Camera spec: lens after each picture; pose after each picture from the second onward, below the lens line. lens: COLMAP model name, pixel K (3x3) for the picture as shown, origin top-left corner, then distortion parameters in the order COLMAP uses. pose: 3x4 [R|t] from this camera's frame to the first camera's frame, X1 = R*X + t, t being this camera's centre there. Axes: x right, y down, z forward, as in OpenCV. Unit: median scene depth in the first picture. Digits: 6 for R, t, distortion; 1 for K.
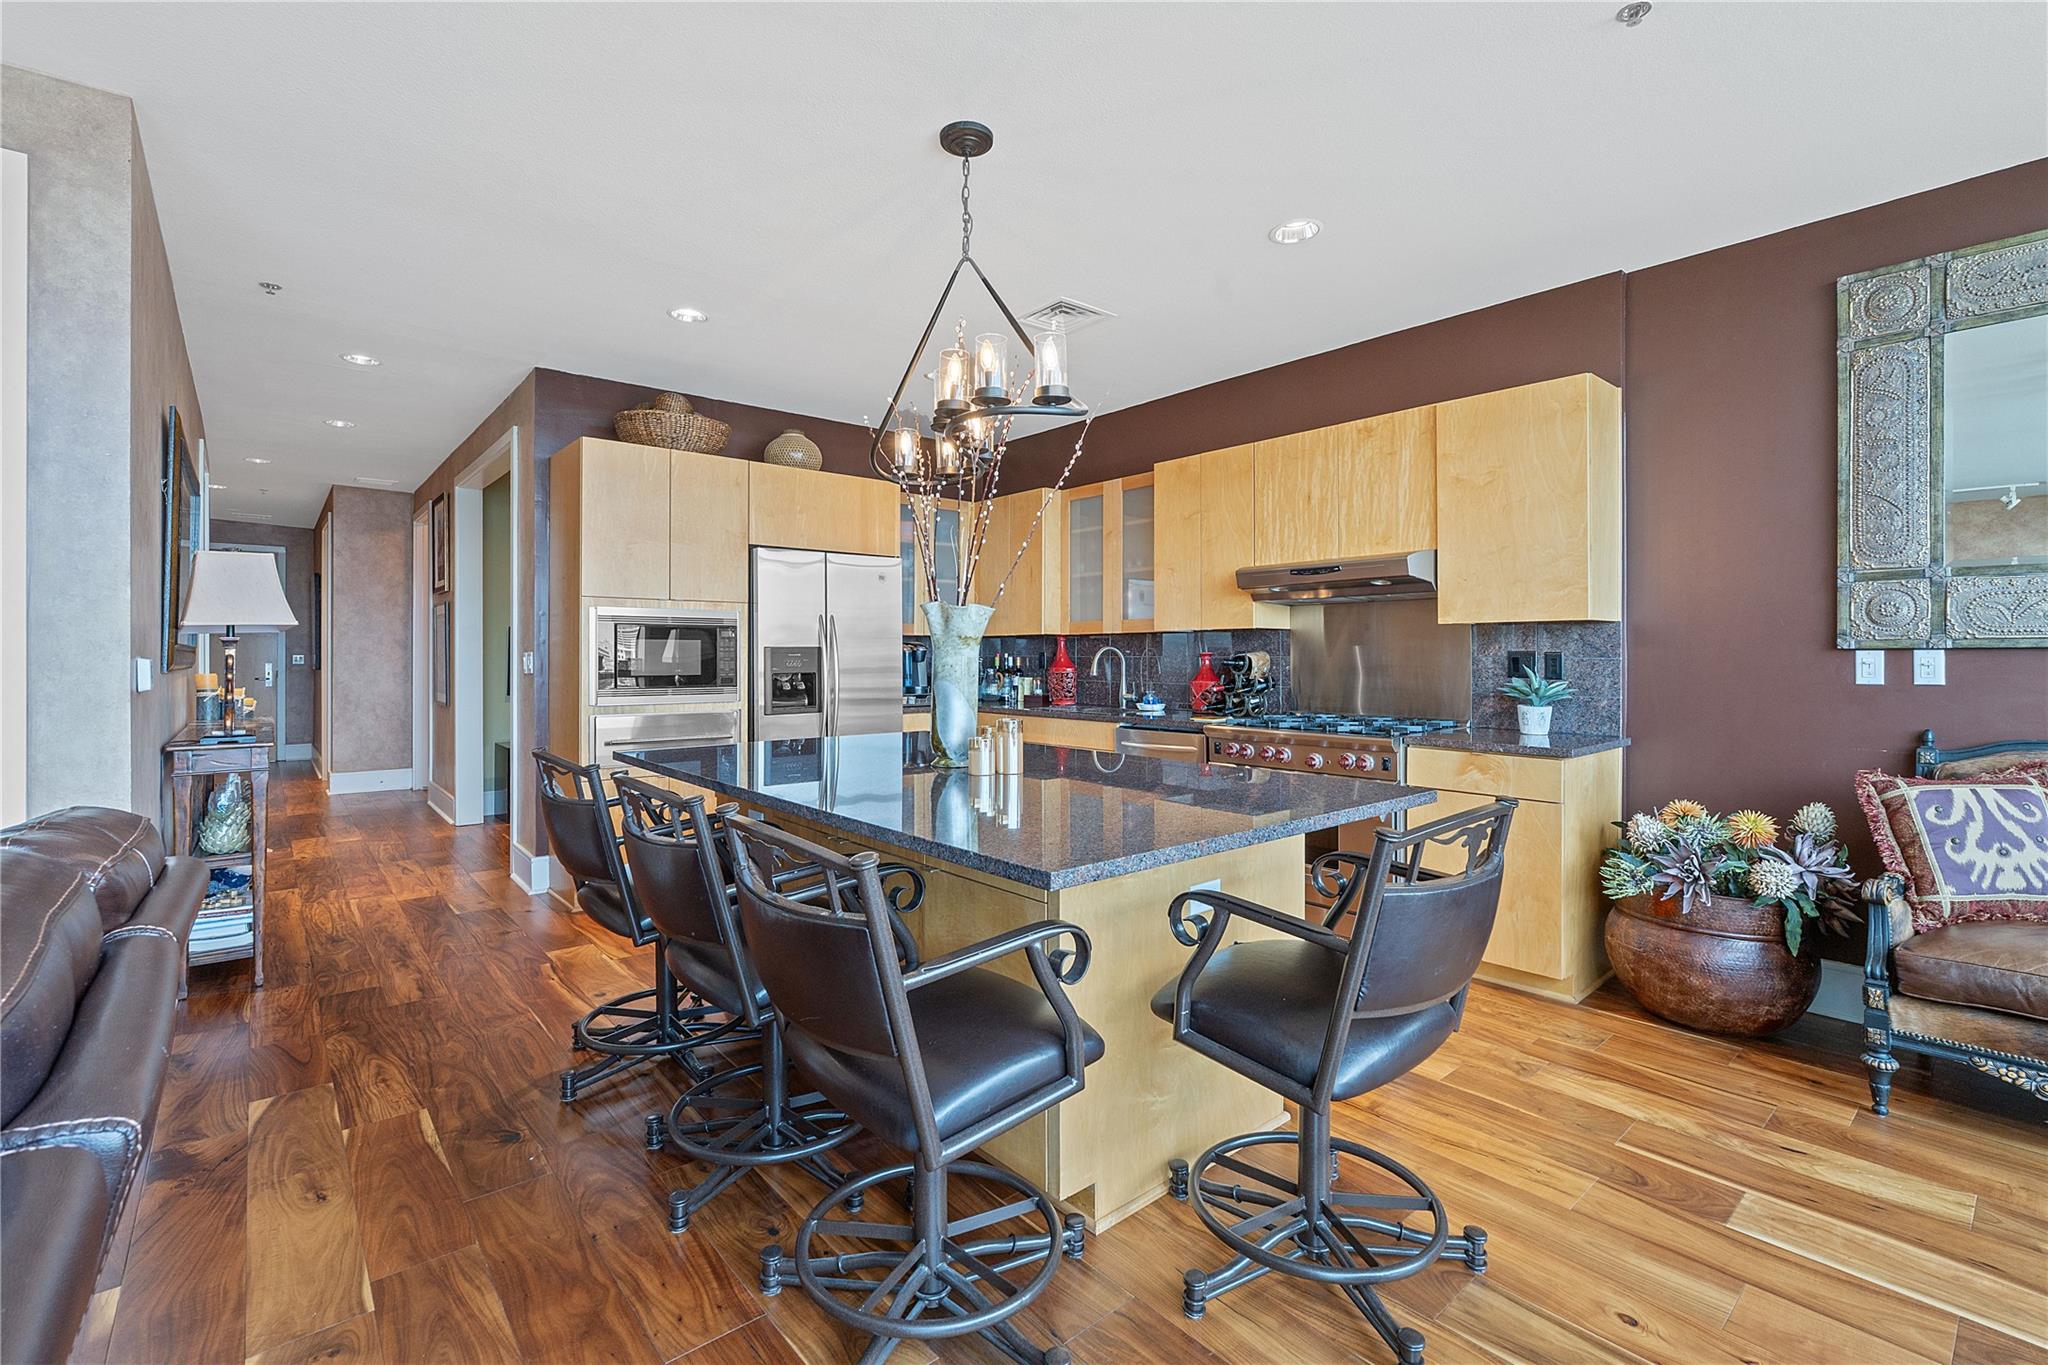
lens RADIAL K [[915.8, 0, 1014.7], [0, 915.8, 649.8], [0, 0, 1]] dist [-0.003425, 0.000137]
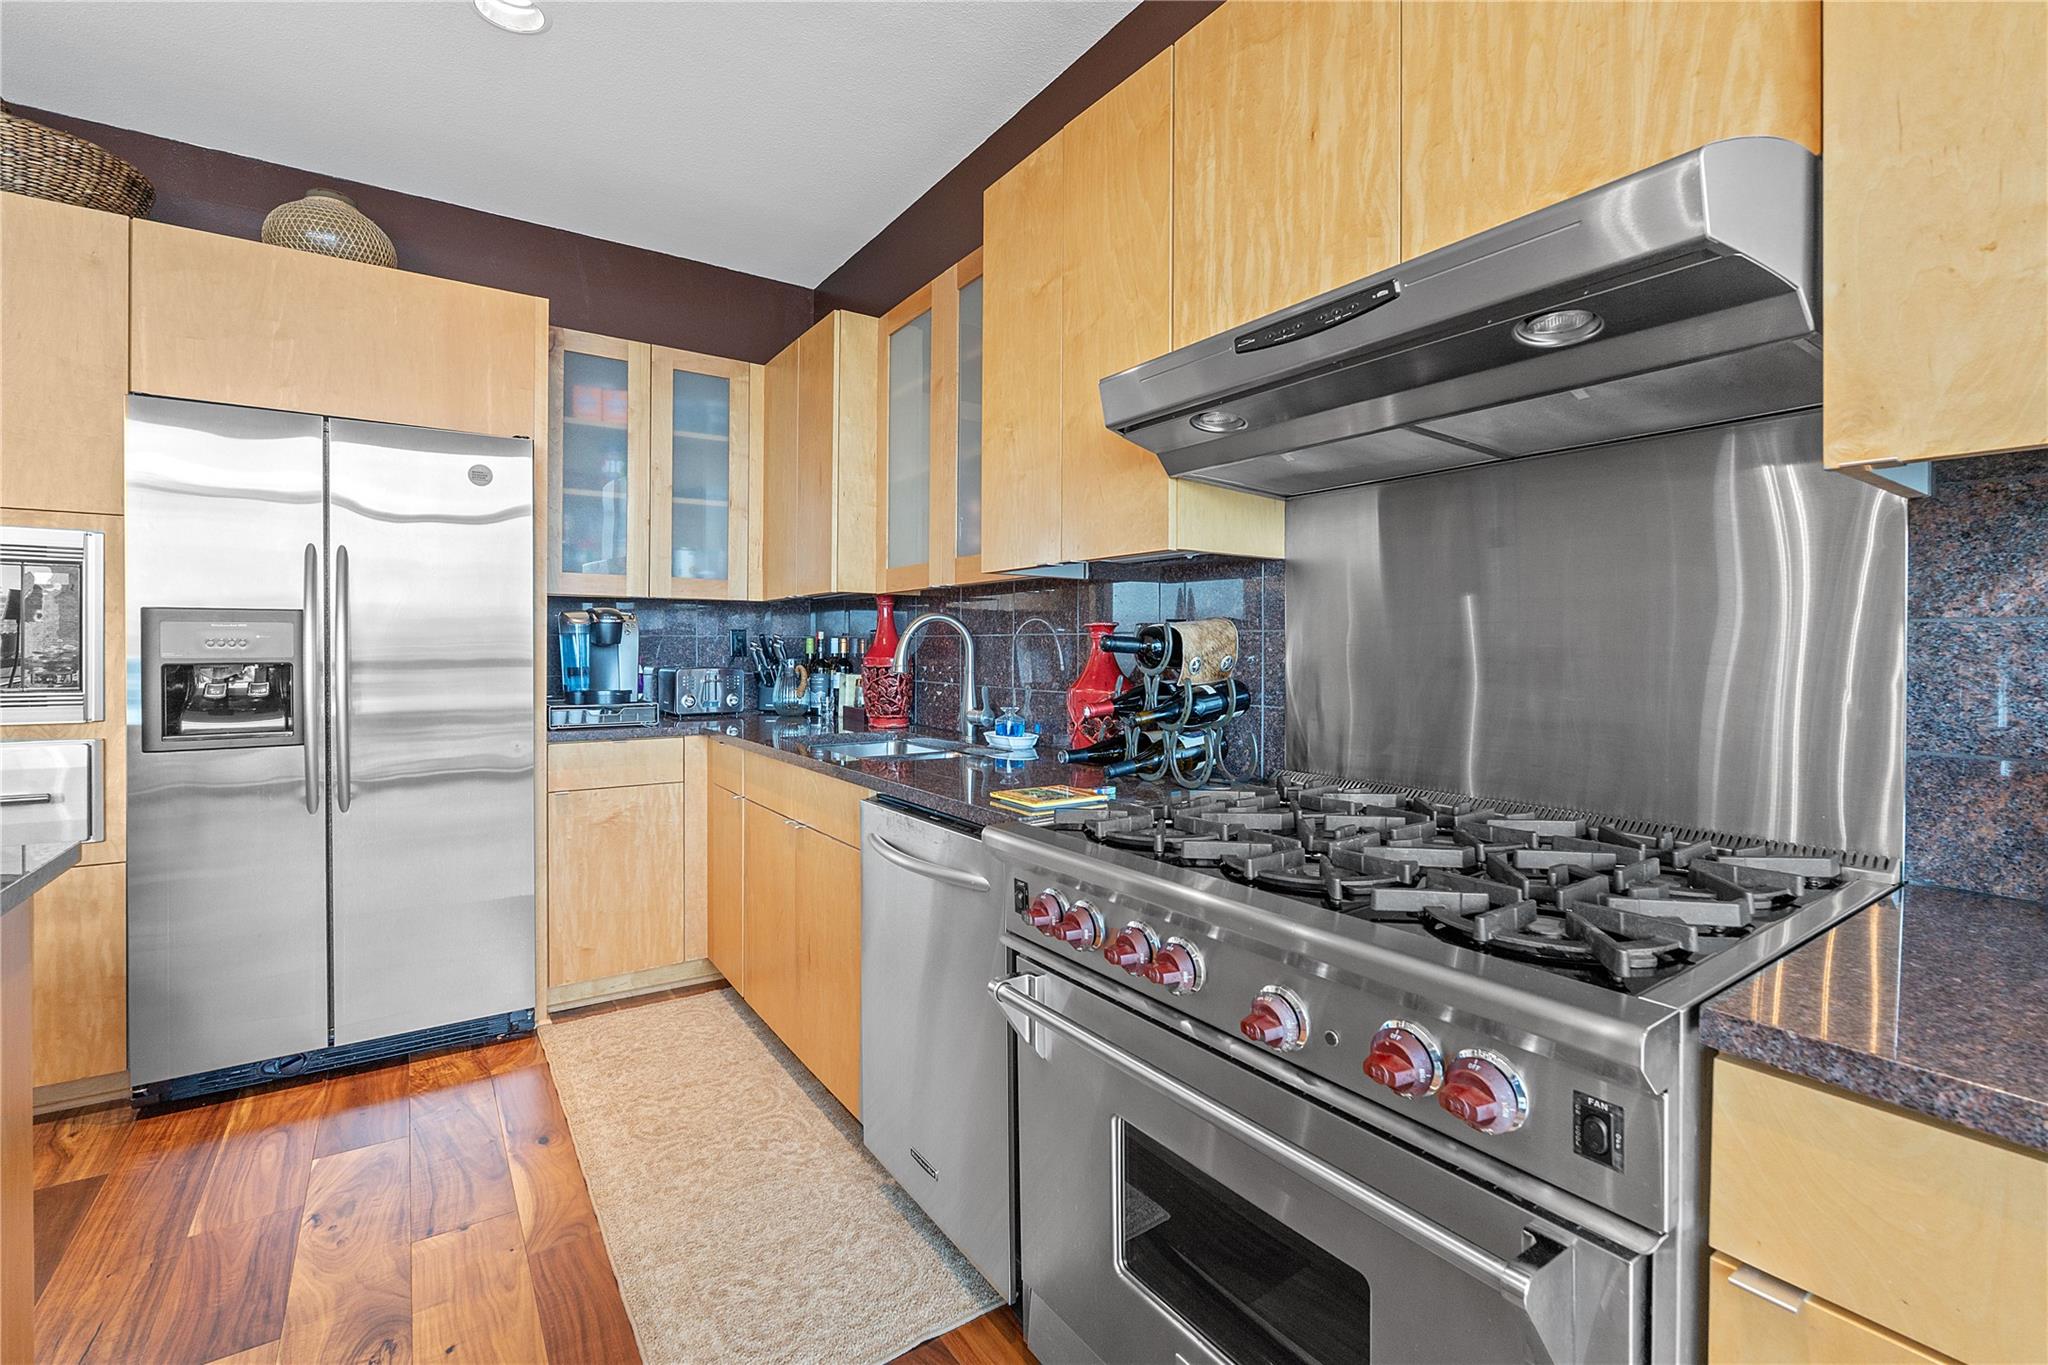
lens RADIAL K [[909.8, 0, 1019.8], [0, 909.8, 650.9], [0, 0, 1]] dist [-0.006934, 0.000824]
pose [[0.994548, 0.005605, -0.104131, 0.231169], [-0.004643, 0.999944, 0.009476, 0.013388], [0.104178, -0.008941, 0.994518, 0.609354]]
